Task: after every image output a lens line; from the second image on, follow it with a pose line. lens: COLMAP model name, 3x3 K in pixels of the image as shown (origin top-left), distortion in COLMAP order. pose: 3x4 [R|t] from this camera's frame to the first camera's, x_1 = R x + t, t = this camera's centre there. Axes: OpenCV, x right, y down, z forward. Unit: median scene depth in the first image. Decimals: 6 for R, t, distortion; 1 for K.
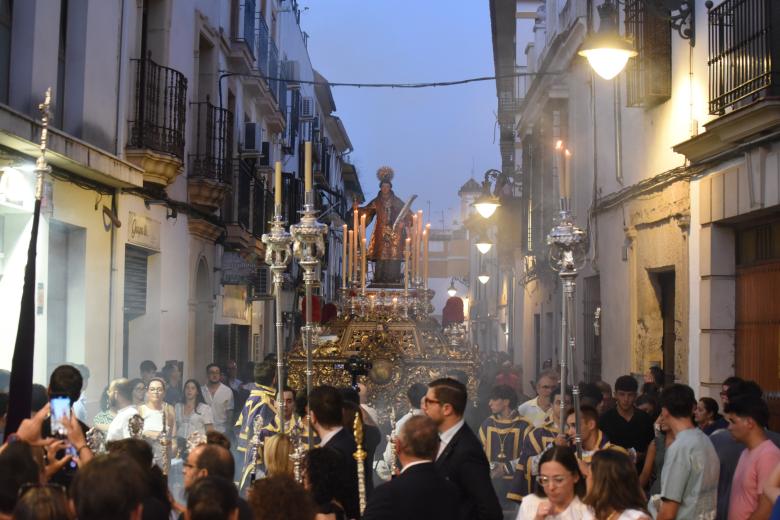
lens RADIAL K [[1657.4, 0, 391.2], [0, 1657.4, 259.5], [0, 0, 1]] dist [-0.034379, -0.188628]
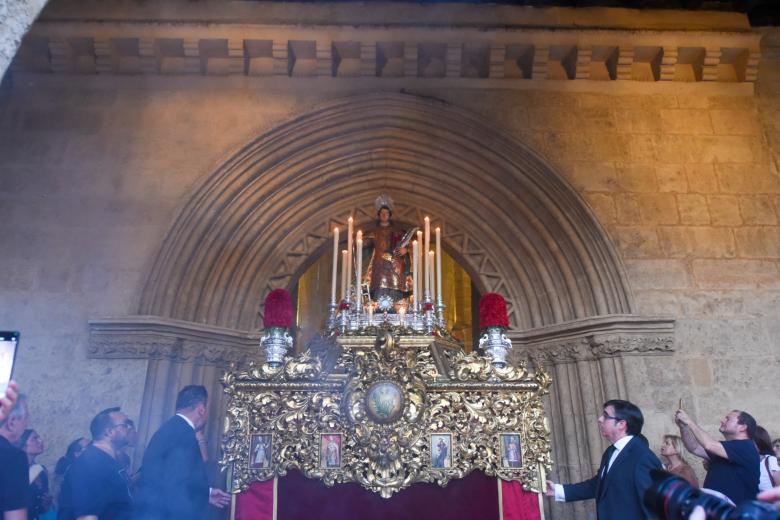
lens RADIAL K [[514.2, 0, 390.7], [0, 514.2, 262.0], [0, 0, 1]] dist [0.000336, 0.002223]
pose [[0.999392, 0.000523, 0.034875, -0.010347], [0.011573, 0.938265, -0.345723, 0.081825], [-0.032903, 0.345916, 0.937688, 0.781522]]
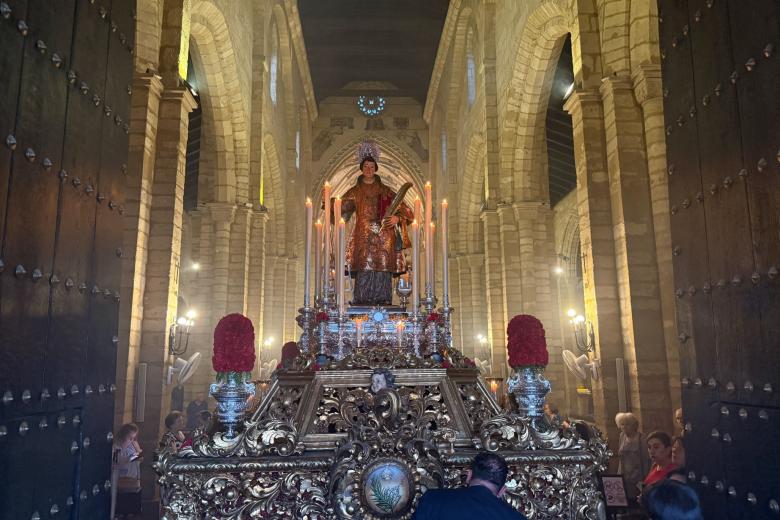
lens RADIAL K [[514.2, 0, 390.7], [0, 514.2, 262.0], [0, 0, 1]] dist [0.000336, 0.002223]
pose [[0.993947, -0.003097, 0.109820, -0.019324], [0.019357, 0.988902, -0.147302, 0.028405], [-0.108145, 0.148536, 0.982976, 0.829978]]
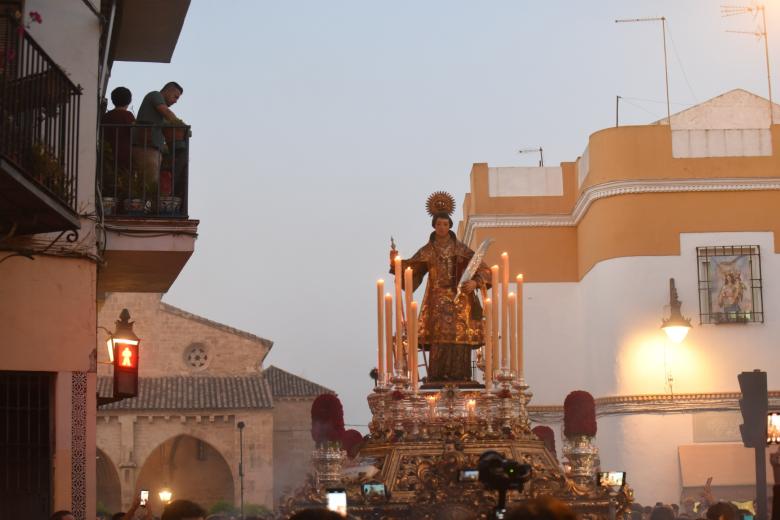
lens RADIAL K [[1657.4, 0, 391.2], [0, 1657.4, 259.5], [0, 0, 1]] dist [-0.034379, -0.188628]
pose [[0.999492, -0.029500, 0.012058, -0.031262], [0.030782, 0.991613, -0.125524, 0.046559], [-0.008254, 0.125831, 0.992017, 0.417543]]
